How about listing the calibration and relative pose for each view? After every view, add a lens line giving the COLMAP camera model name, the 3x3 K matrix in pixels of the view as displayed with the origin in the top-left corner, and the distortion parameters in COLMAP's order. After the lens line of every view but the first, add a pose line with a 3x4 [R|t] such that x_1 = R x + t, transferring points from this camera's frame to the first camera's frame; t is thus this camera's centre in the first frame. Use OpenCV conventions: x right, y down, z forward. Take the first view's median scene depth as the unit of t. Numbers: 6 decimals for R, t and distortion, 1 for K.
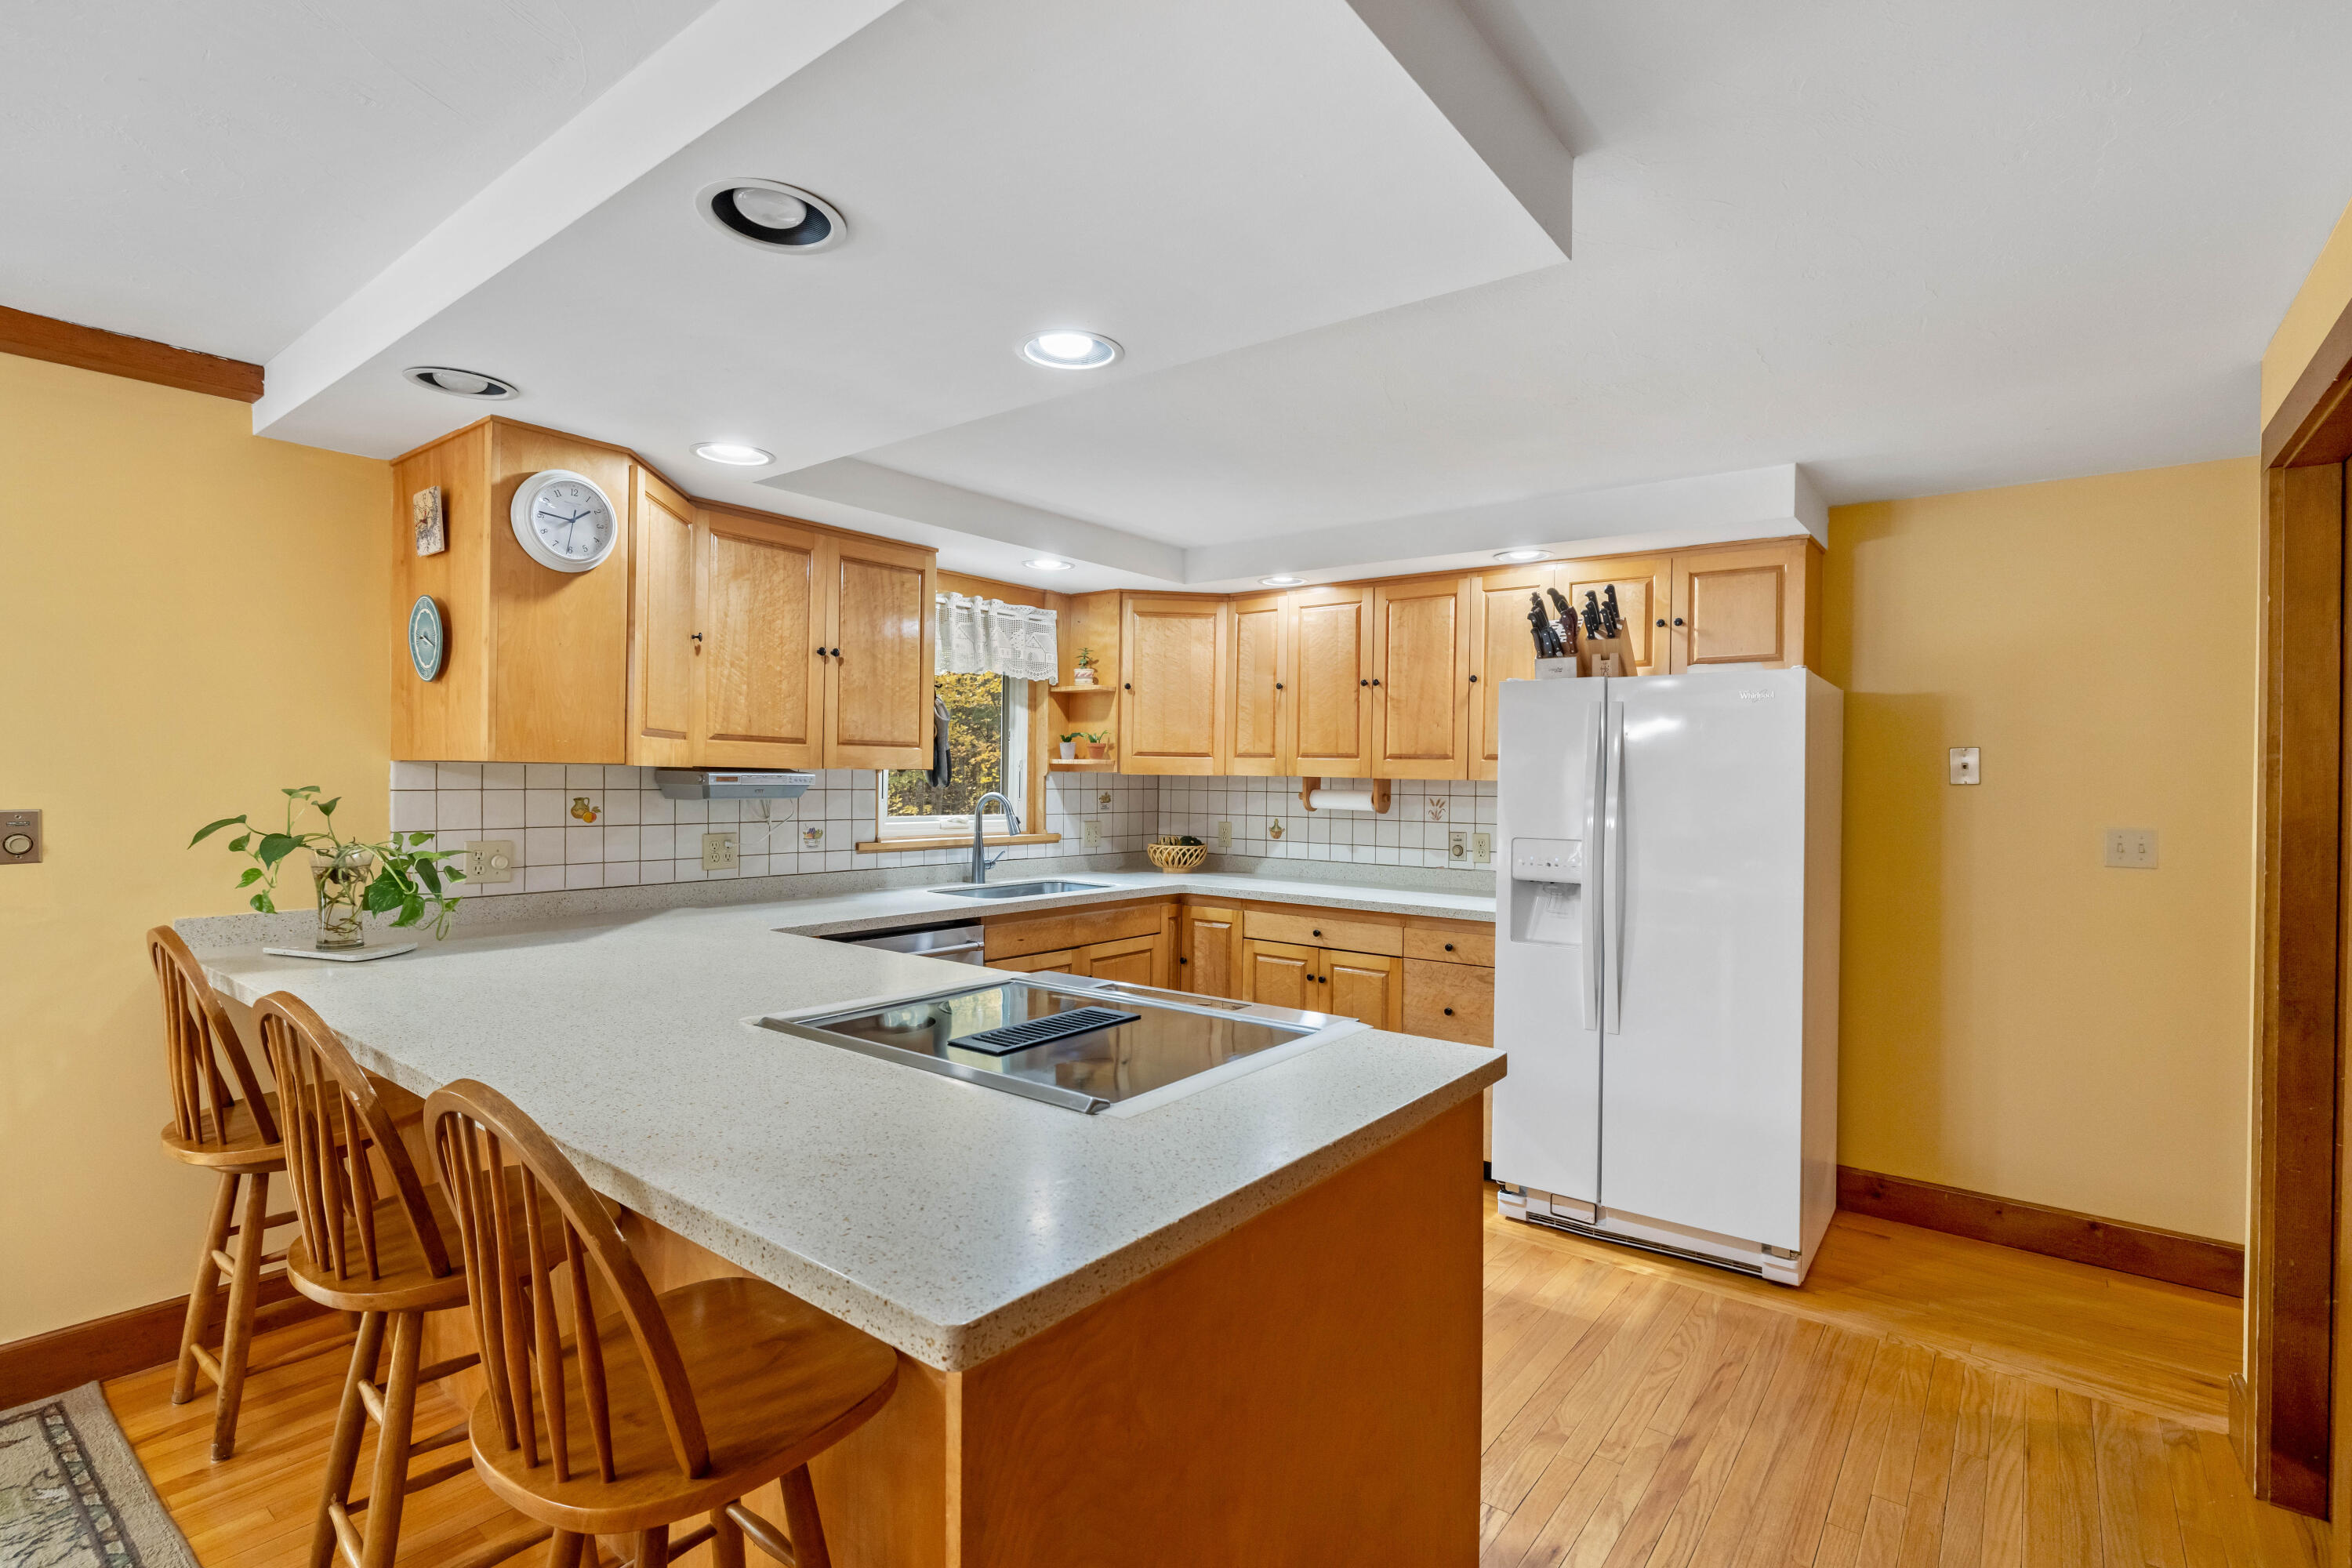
lens RADIAL K [[1109.9, 0, 1176.0], [0, 1109.9, 784.0], [0, 0, 1]] dist [-0.001185, -0.000127]
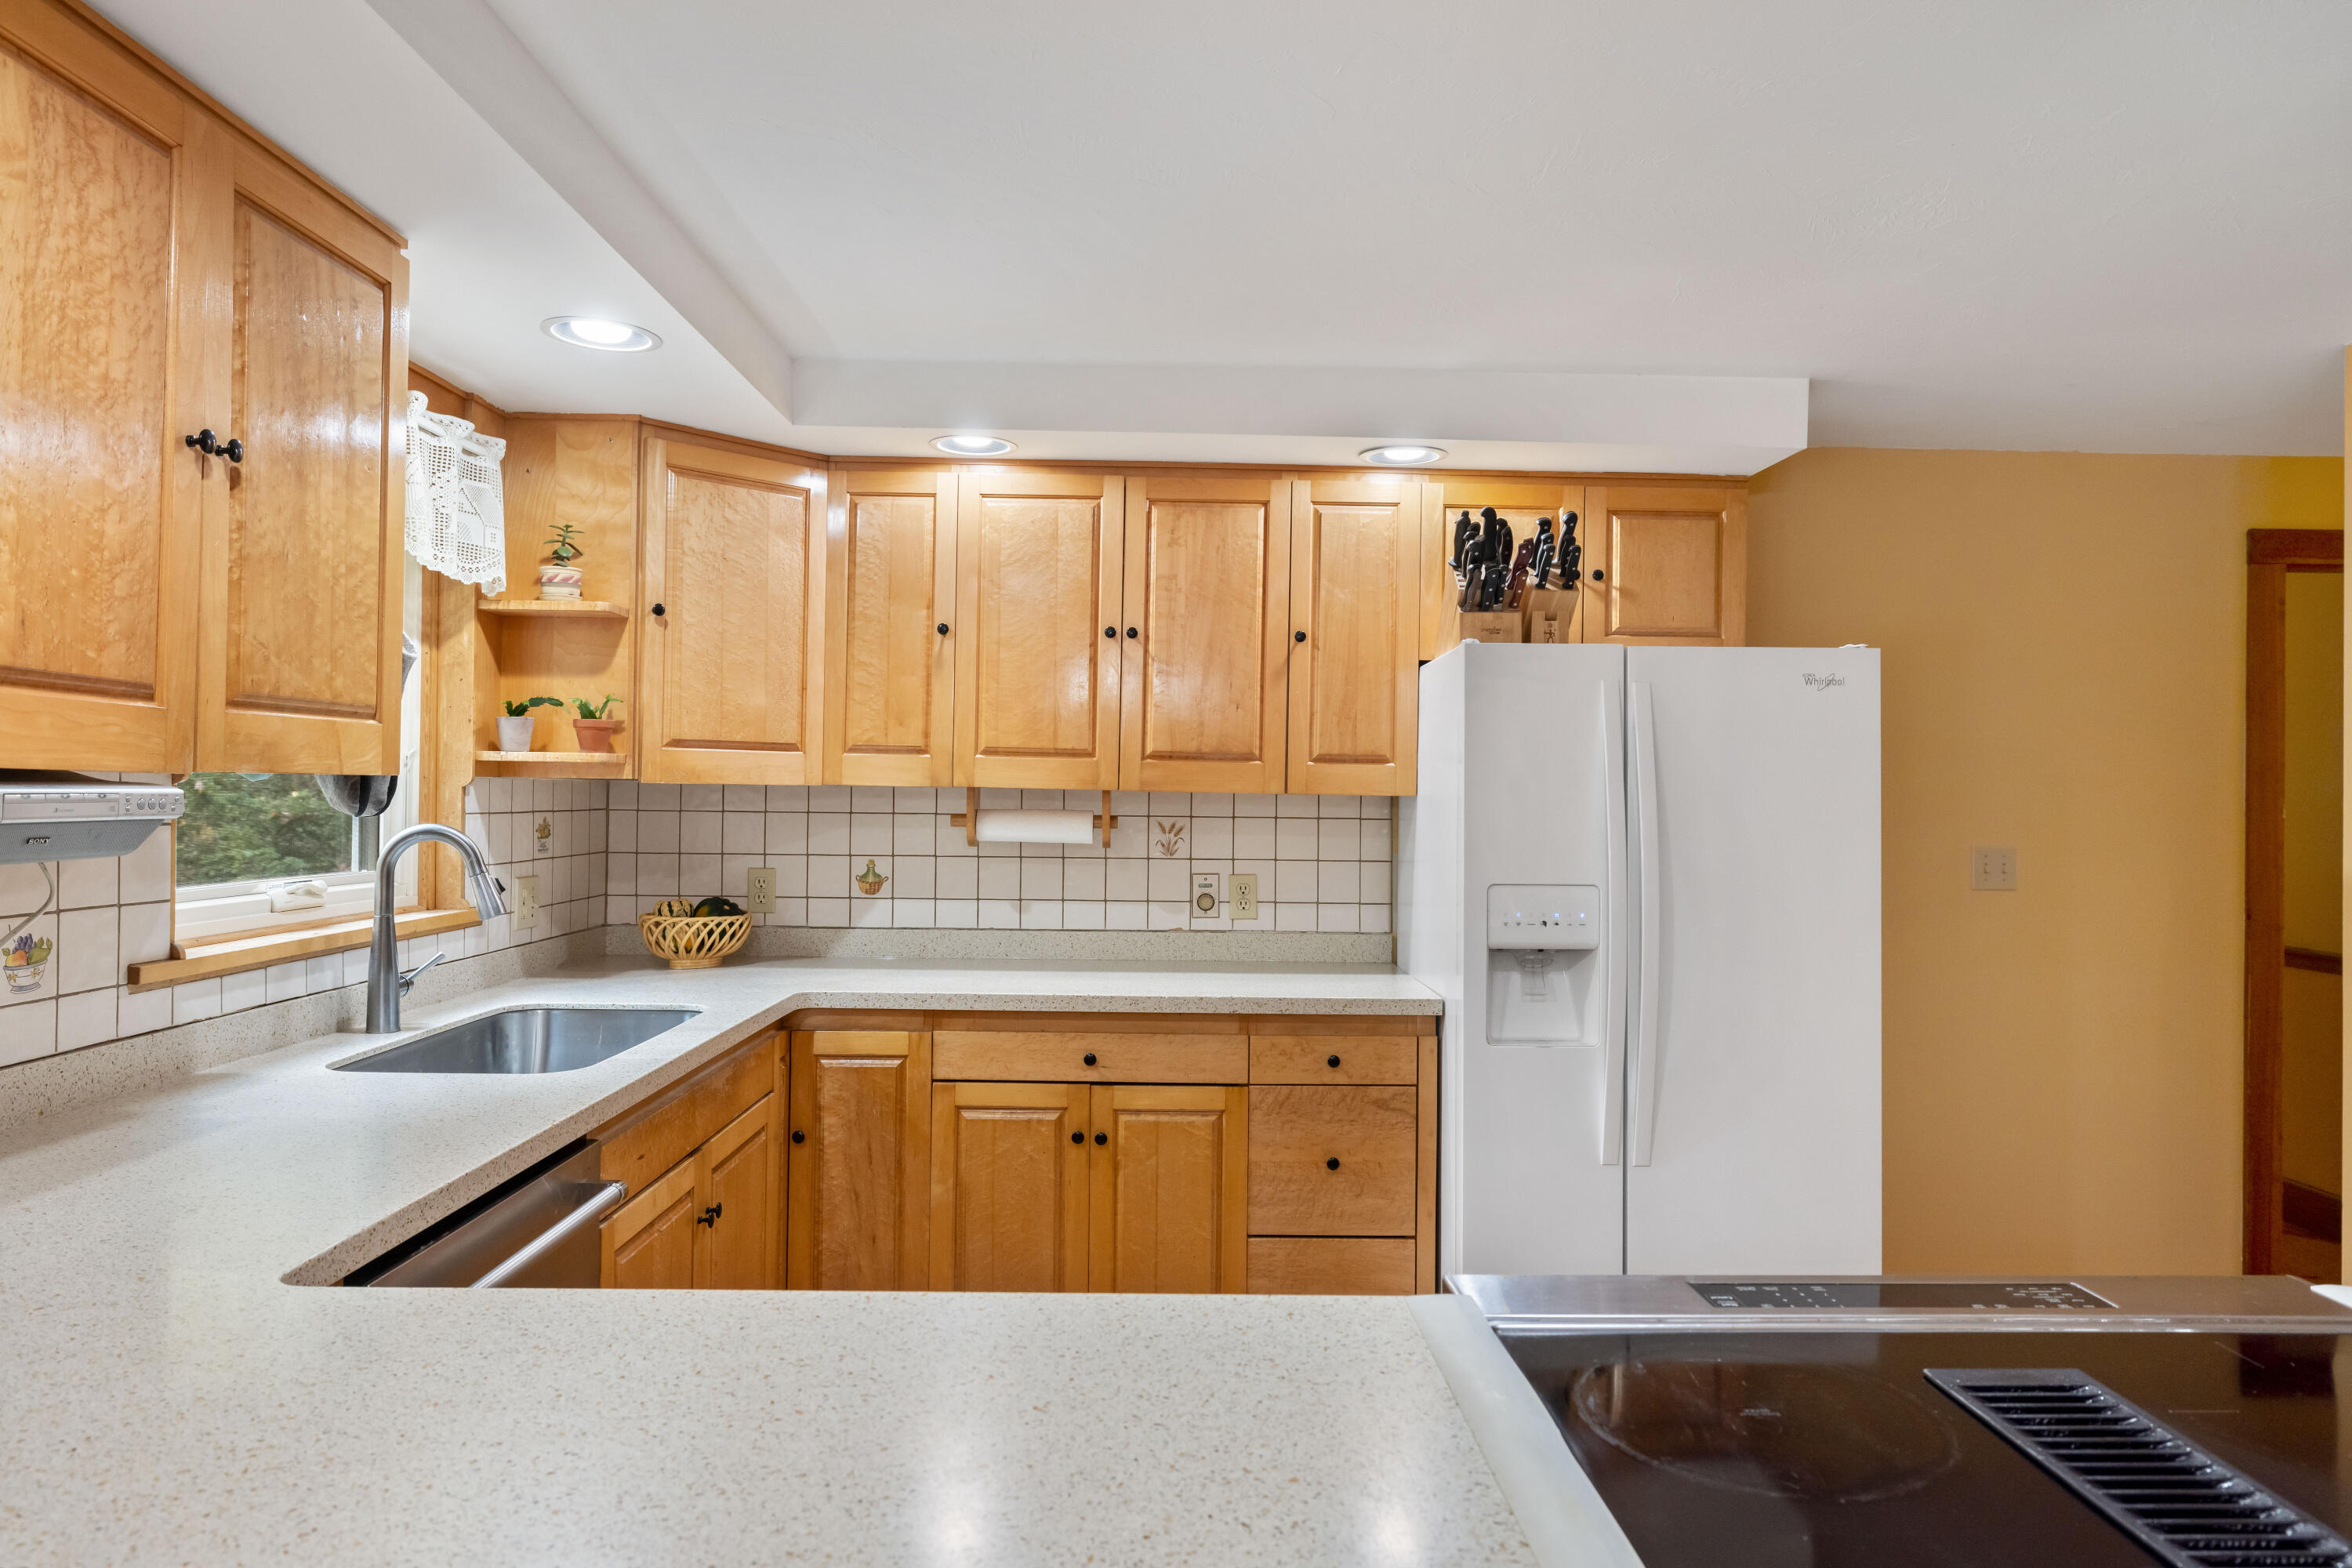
lens RADIAL K [[1464.5, 0, 1176.0], [0, 1464.5, 784.0], [0, 0, 1]] dist [0.004058, 0.000813]
pose [[0.784442, -0.000043, 0.620203, -0.290111], [0.002087, 0.999995, -0.002571, -0.006499], [-0.620199, 0.003311, 0.784437, 0.347929]]
